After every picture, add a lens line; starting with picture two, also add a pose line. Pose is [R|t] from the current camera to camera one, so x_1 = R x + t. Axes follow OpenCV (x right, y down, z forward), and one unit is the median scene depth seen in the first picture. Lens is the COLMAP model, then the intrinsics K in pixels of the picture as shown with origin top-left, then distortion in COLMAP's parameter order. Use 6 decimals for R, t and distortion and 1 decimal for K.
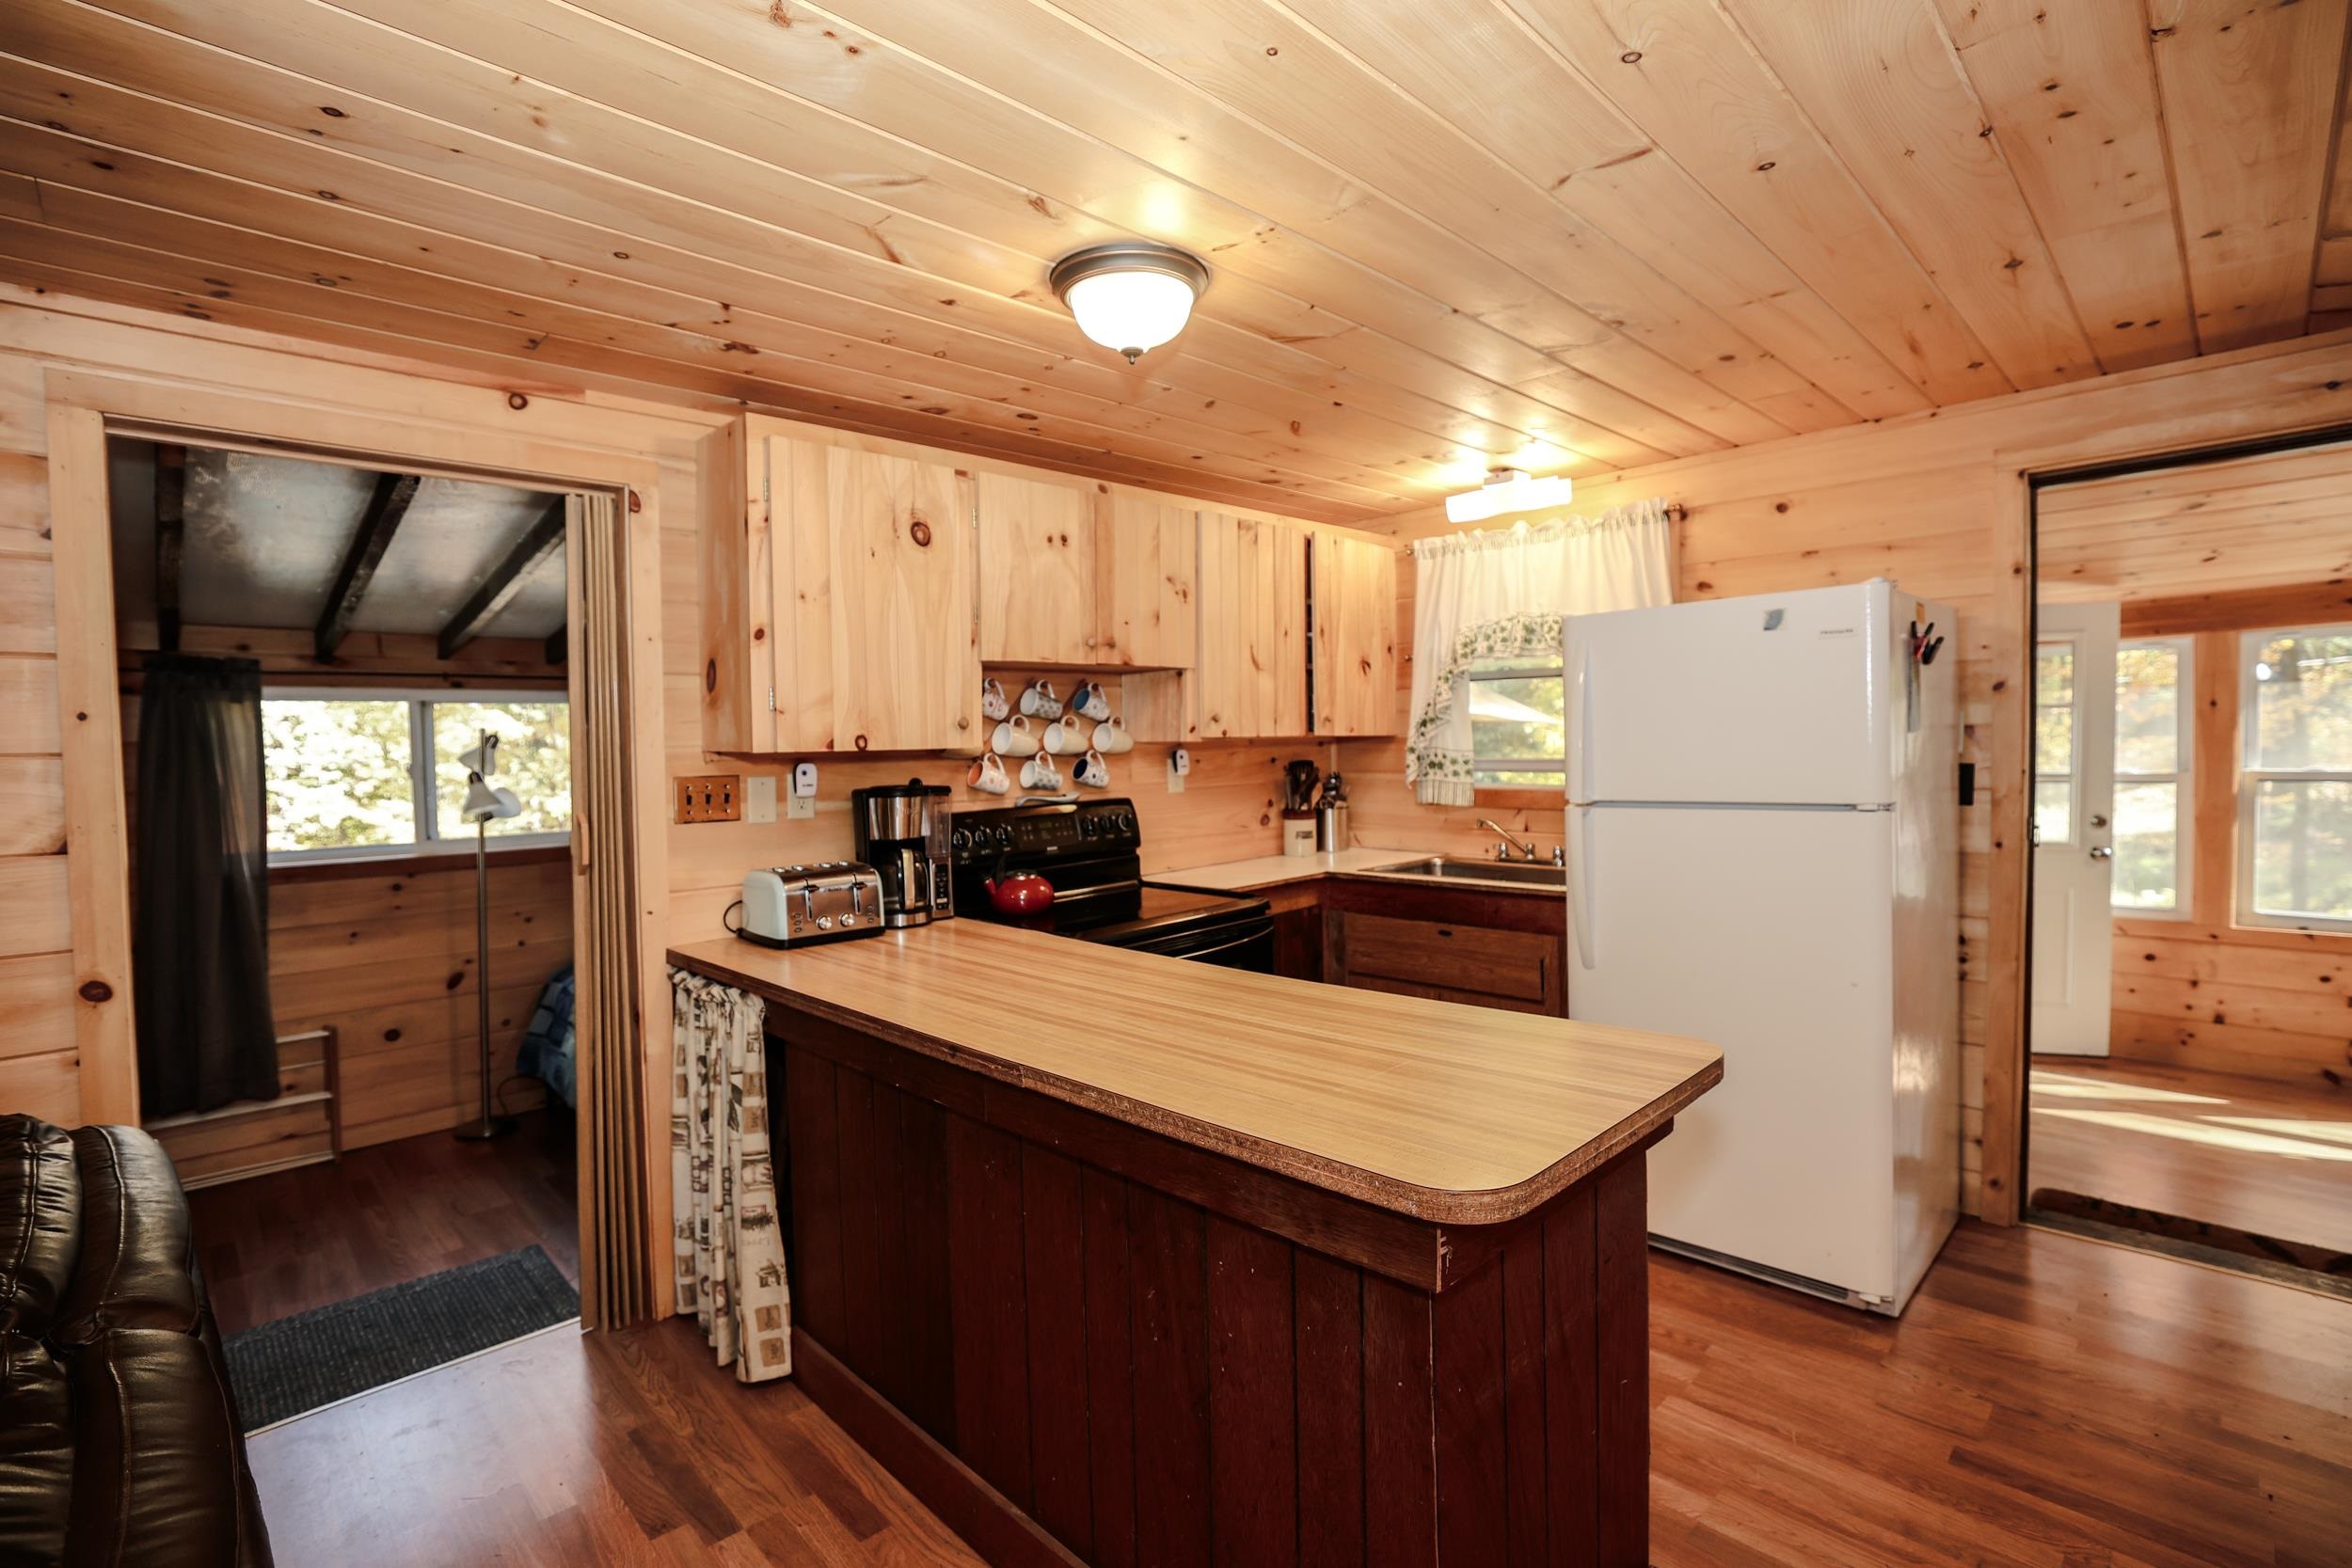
lens RADIAL K [[997.2, 0, 1176.1], [0, 997.2, 775.6], [0, 0, 1]] dist [0.001838, 0.000357]
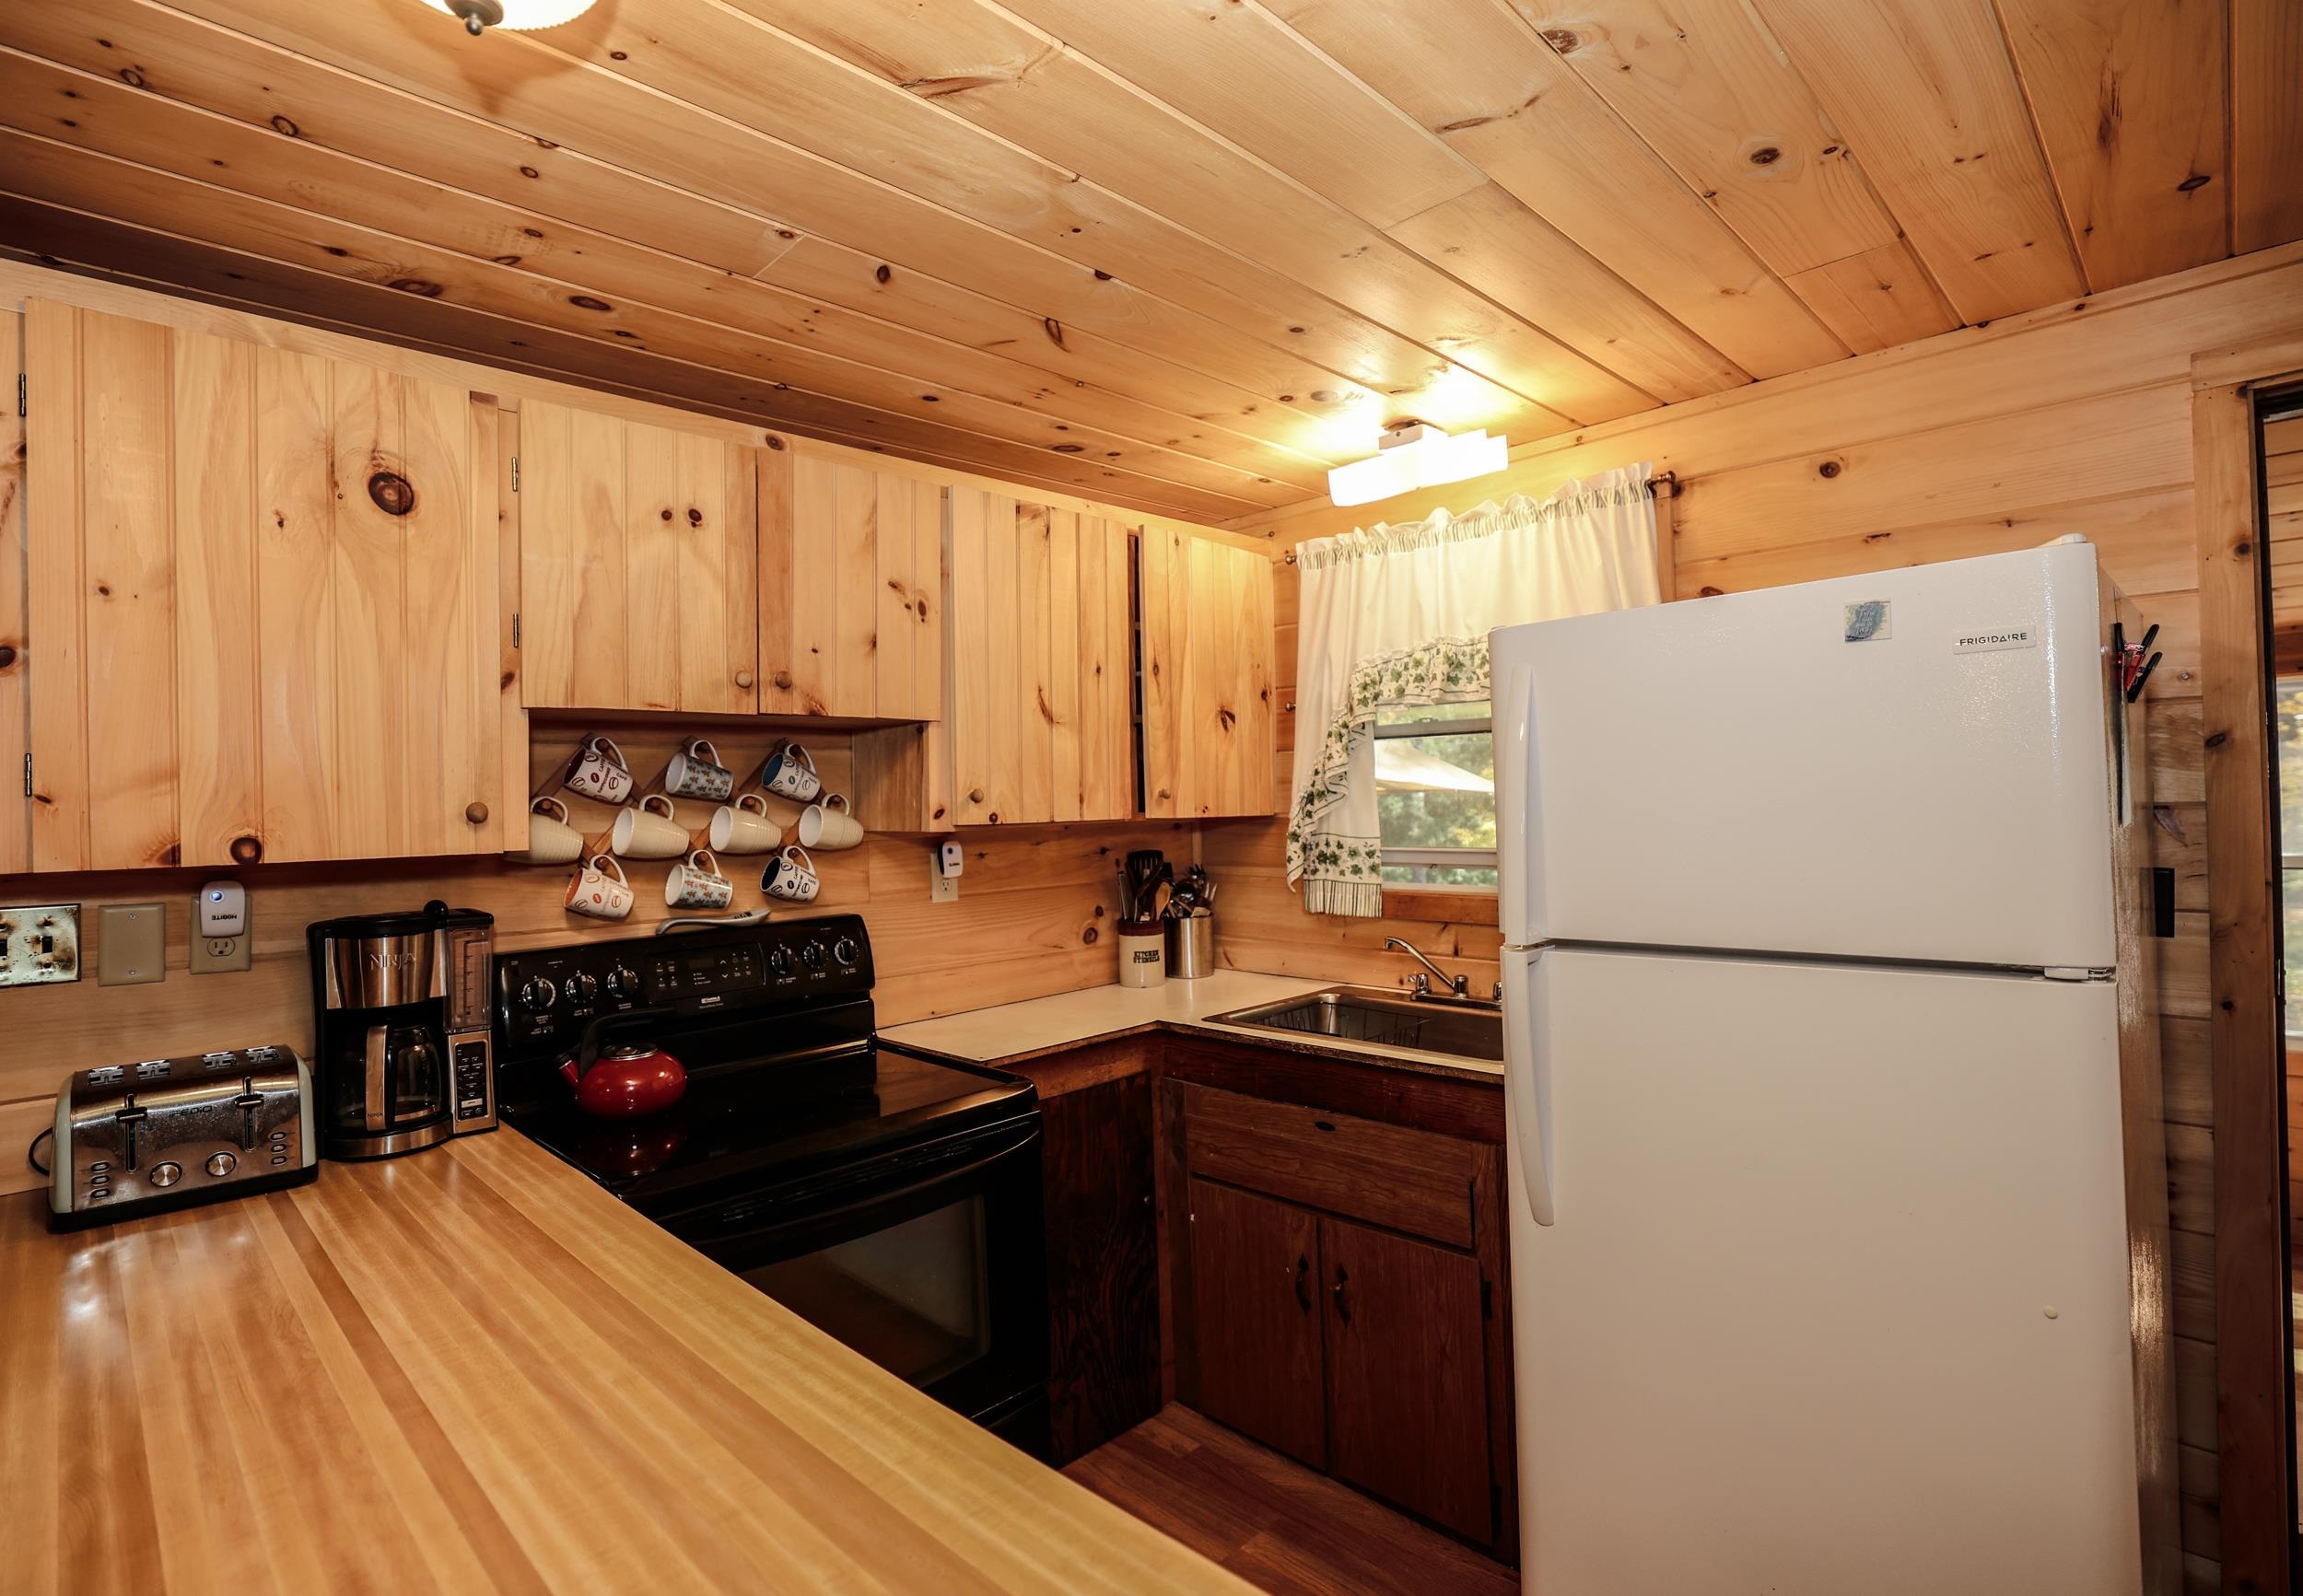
lens RADIAL K [[979.6, 0, 1151.5], [0, 979.6, 798.0], [0, 0, 1]] dist [-0.001643, 0.000344]
pose [[0.999972, -0.005334, -0.005177, 0.157054], [0.005131, 0.999252, -0.038323, -0.030180], [0.005378, 0.038295, 0.999252, 0.346526]]
